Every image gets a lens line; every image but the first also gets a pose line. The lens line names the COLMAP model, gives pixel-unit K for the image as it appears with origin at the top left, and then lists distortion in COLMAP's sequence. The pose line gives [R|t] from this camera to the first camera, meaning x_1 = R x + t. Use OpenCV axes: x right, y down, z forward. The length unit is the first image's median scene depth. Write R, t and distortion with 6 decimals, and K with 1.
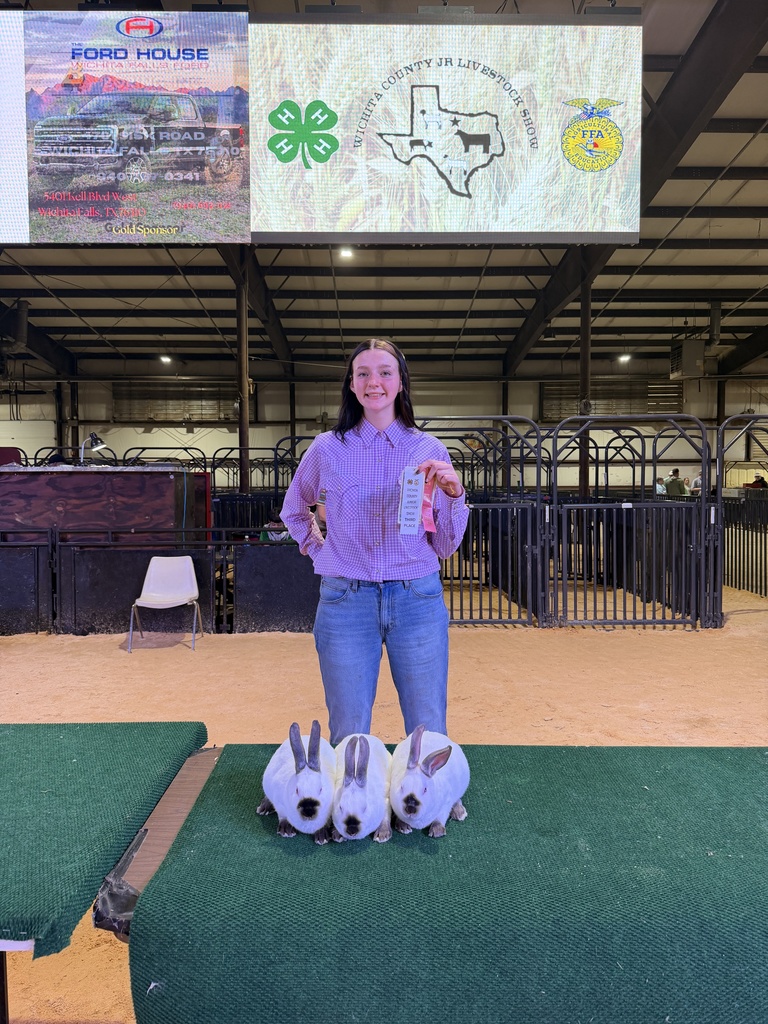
lens RADIAL K [[712.2, 0, 384.0], [0, 712.2, 512.0], [0, 0, 1]] dist [0.157929, -0.328847]
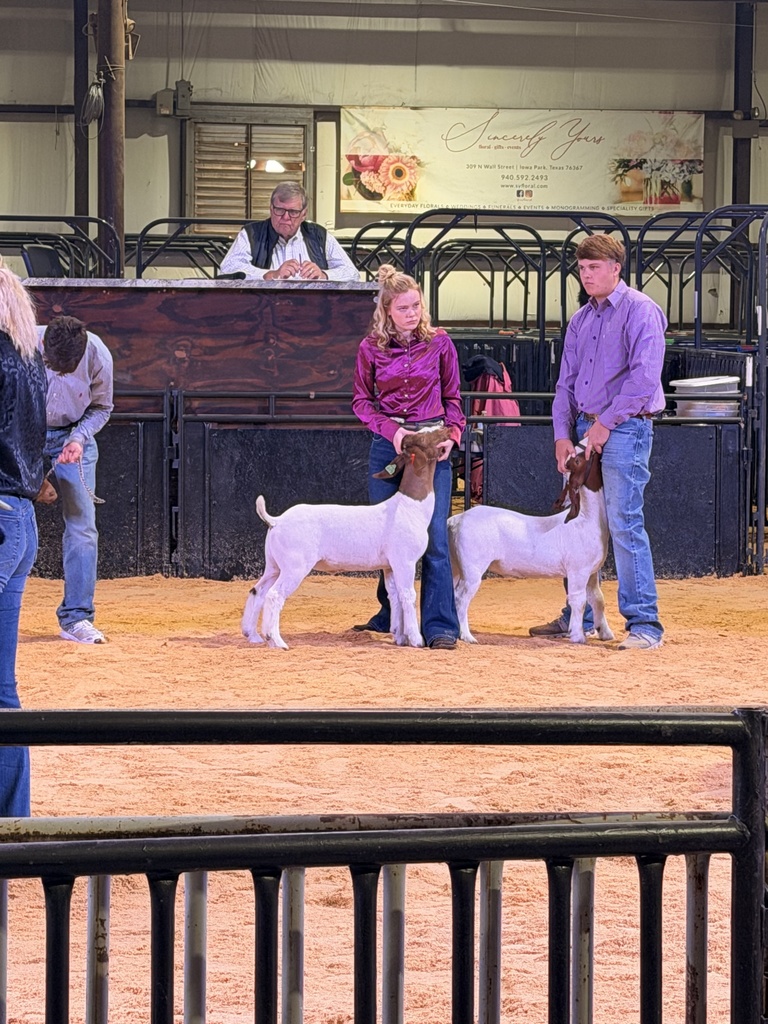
lens RADIAL K [[3066.4, 0, 384.0], [0, 3066.4, 512.0], [0, 0, 1]] dist [0.061378, 1.138899]
pose [[0.993428, 0.005816, 0.114311, -0.240518], [-0.008880, 0.999614, 0.026313, 0.022831], [-0.114114, -0.027155, 0.993096, -0.586063]]
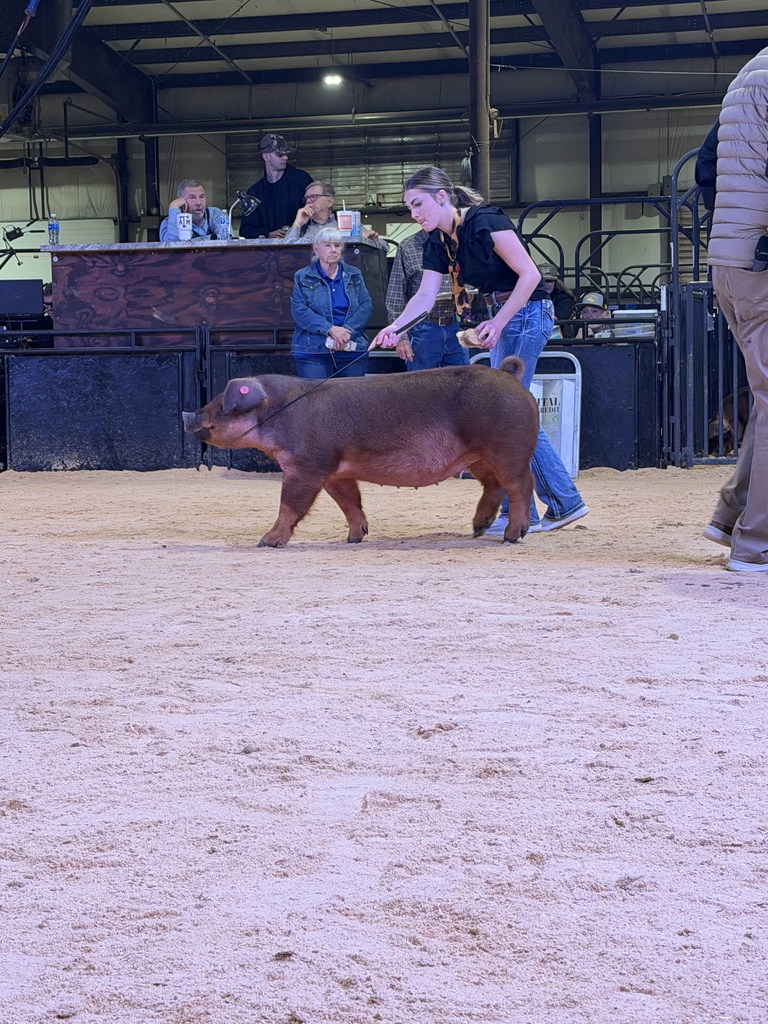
lens RADIAL K [[1925.0, 0, 384.0], [0, 1925.0, 512.0], [0, 0, 1]] dist [0.144333, 0.068977]
pose [[0.966506, 0.004736, -0.256601, 0.093339], [0.000723, 0.999775, 0.021177, 0.071580], [0.256643, -0.020653, 0.966286, -0.354183]]
